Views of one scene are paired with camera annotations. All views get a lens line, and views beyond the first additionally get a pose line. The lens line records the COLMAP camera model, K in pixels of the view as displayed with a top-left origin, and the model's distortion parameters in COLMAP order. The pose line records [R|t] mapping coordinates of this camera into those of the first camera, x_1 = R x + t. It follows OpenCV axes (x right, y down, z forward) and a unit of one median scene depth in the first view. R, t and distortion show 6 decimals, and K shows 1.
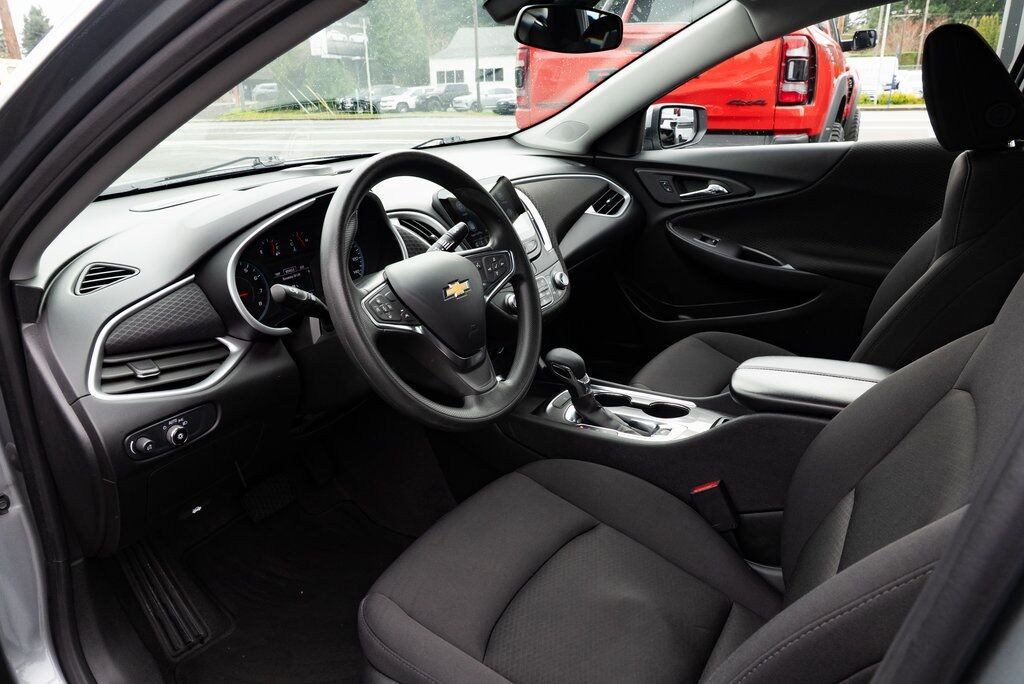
lens RADIAL K [[699.7, 0, 512.0], [0, 699.7, 342.0], [0, 0, 1]] dist [-0.028436, 0.016525]
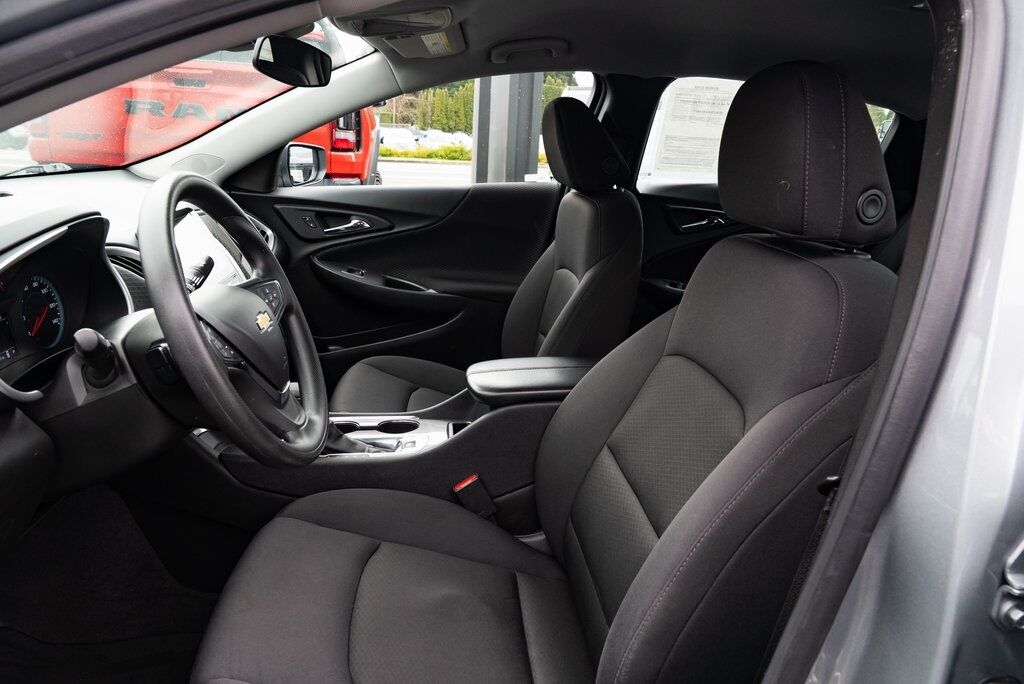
lens RADIAL K [[699.7, 0, 512.0], [0, 699.7, 342.0], [0, 0, 1]] dist [-0.028436, 0.016525]
pose [[0.784261, -0.103687, 0.611706, -0.206581], [0.140142, 0.990061, -0.011854, 0.005367], [-0.604397, 0.095022, 0.790996, 0.029865]]
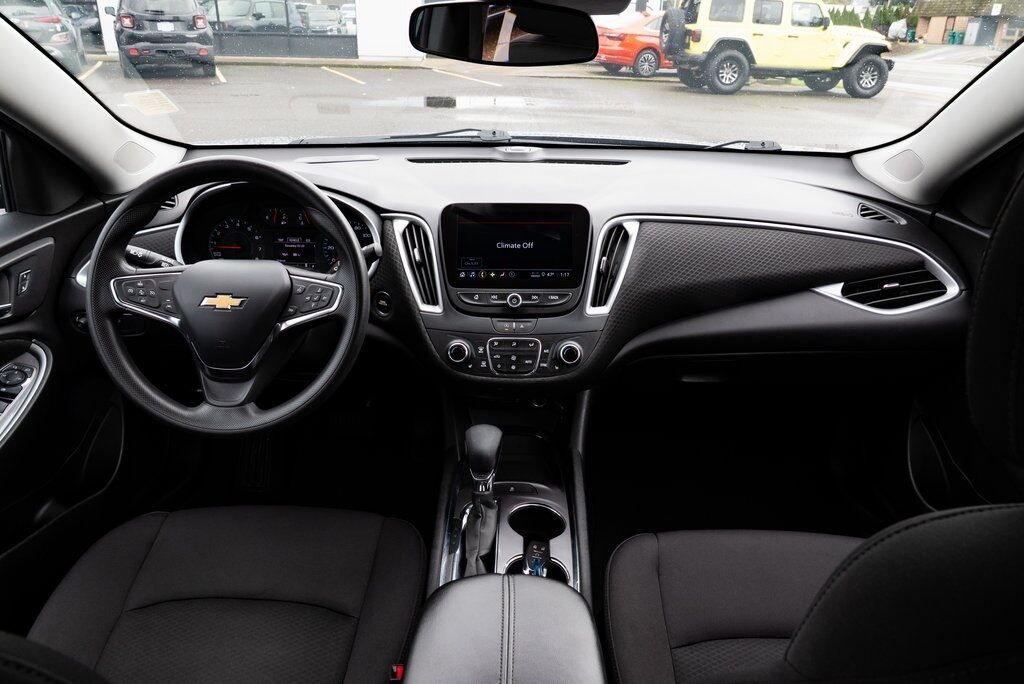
lens RADIAL K [[699.7, 0, 512.0], [0, 699.7, 342.0], [0, 0, 1]] dist [-0.028436, 0.016525]
pose [[0.520576, 0.390021, -0.759529, 0.486172], [-0.324138, 0.913251, 0.246796, -0.213391], [0.789896, 0.117716, 0.601837, 0.384223]]
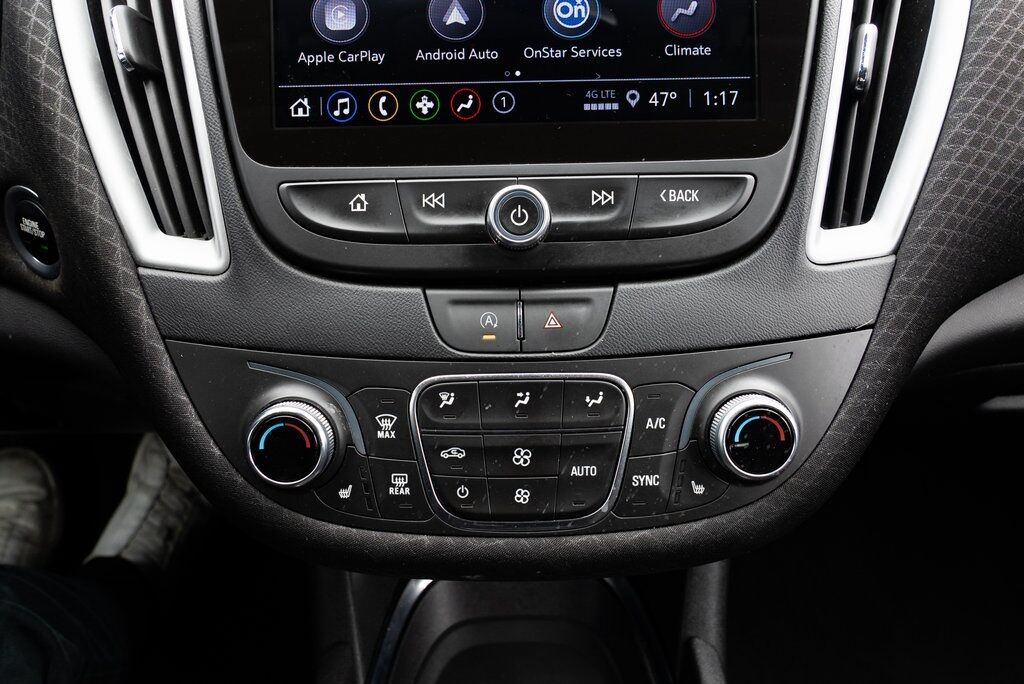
lens RADIAL K [[759.5, 0, 512.0], [0, 759.5, 342.0], [0, 0, 1]] dist [-0.030591, 0.017443]
pose [[0.547179, 0.500919, -0.670578, 0.124425], [-0.305879, 0.865411, 0.396866, -0.134822], [0.779123, -0.012041, 0.626755, 0.651366]]
